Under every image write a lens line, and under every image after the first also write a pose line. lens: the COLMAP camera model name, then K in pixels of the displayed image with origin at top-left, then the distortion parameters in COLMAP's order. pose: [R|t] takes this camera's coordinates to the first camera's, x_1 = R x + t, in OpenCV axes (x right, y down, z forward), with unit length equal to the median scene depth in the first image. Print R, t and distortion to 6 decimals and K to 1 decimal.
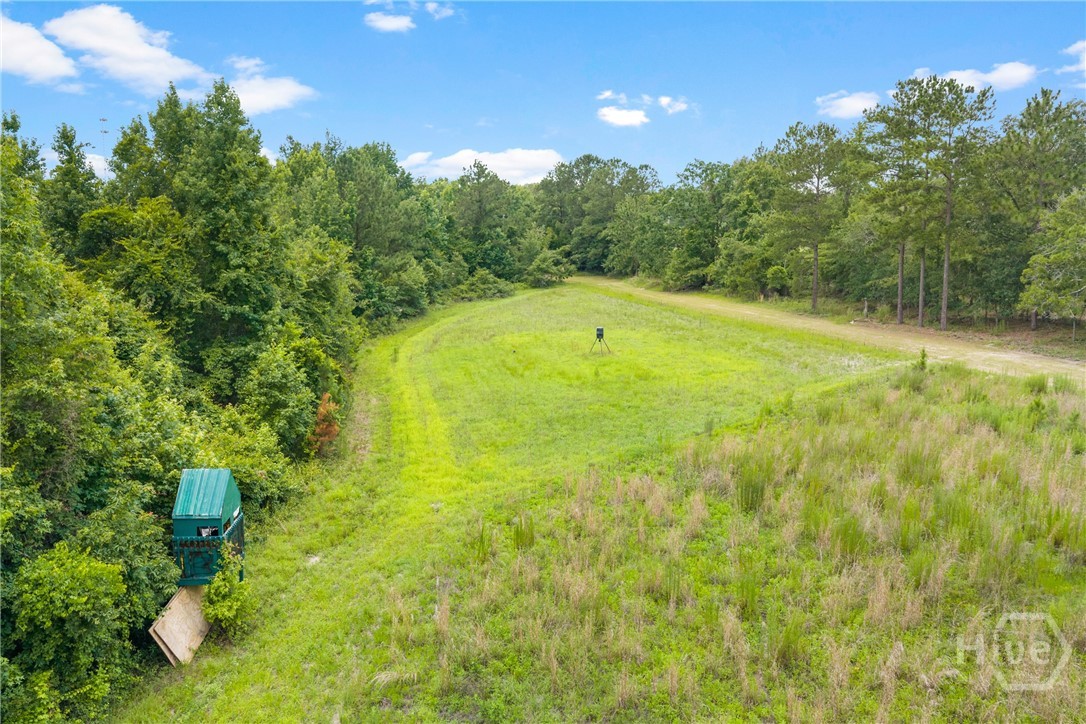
lens RADIAL K [[885.3, 0, 543.0], [0, 885.3, 362.0], [0, 0, 1]] dist [0.035946, -0.004458]
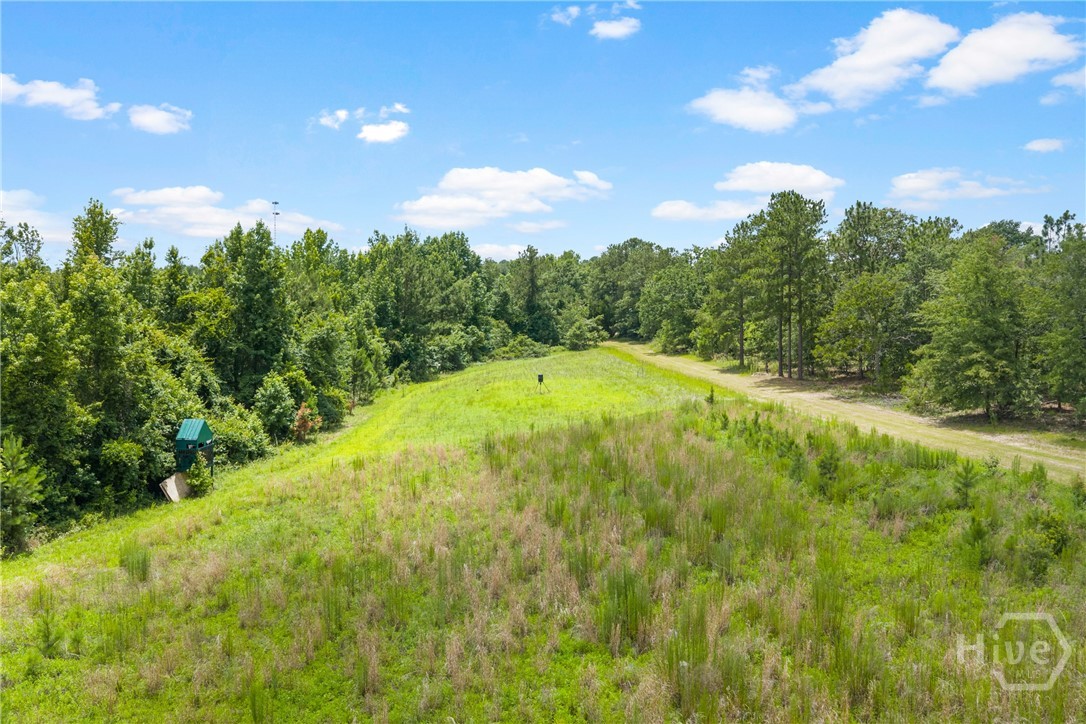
lens RADIAL K [[885.3, 0, 543.0], [0, 885.3, 362.0], [0, 0, 1]] dist [0.035946, -0.004458]
pose [[0.986465, 0.009725, -0.163682, 0.442622], [-0.022390, 0.996878, -0.075710, 0.069984], [0.162435, 0.078350, 0.983604, -0.544938]]
